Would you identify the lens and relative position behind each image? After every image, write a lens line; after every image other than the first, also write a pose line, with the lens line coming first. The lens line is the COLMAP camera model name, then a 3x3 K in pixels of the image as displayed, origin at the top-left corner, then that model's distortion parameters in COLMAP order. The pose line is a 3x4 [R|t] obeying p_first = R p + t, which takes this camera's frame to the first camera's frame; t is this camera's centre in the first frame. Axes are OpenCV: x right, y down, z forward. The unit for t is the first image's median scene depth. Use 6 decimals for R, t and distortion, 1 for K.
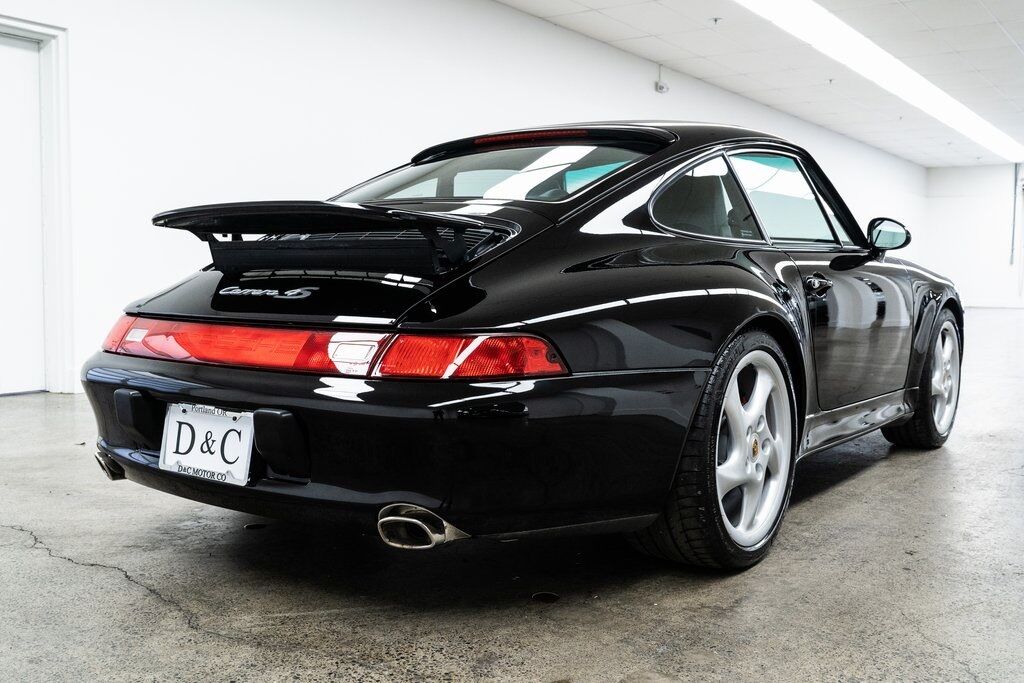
lens RADIAL K [[1027.3, 0, 512.0], [0, 1027.3, 341.5], [0, 0, 1]] dist [-0.006378, 0.007633]
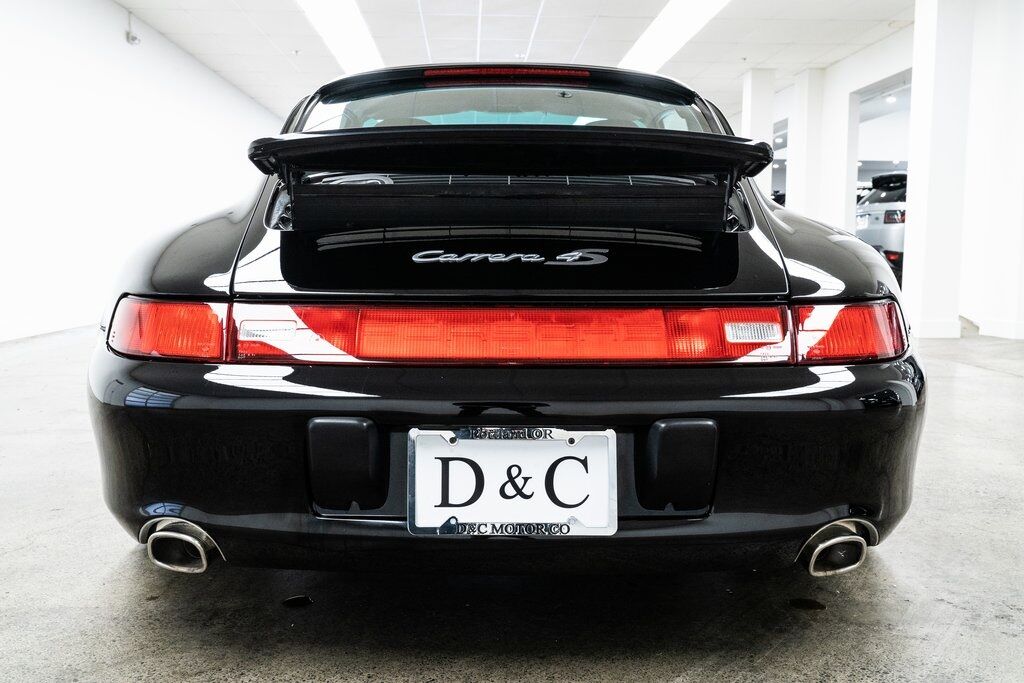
lens RADIAL K [[1027.3, 0, 512.0], [0, 1027.3, 341.5], [0, 0, 1]] dist [-0.006378, 0.007633]
pose [[0.797184, -0.059827, 0.600765, -0.688496], [0.046979, 0.998208, 0.037067, -0.017688], [-0.601906, -0.001326, 0.798566, 0.463634]]
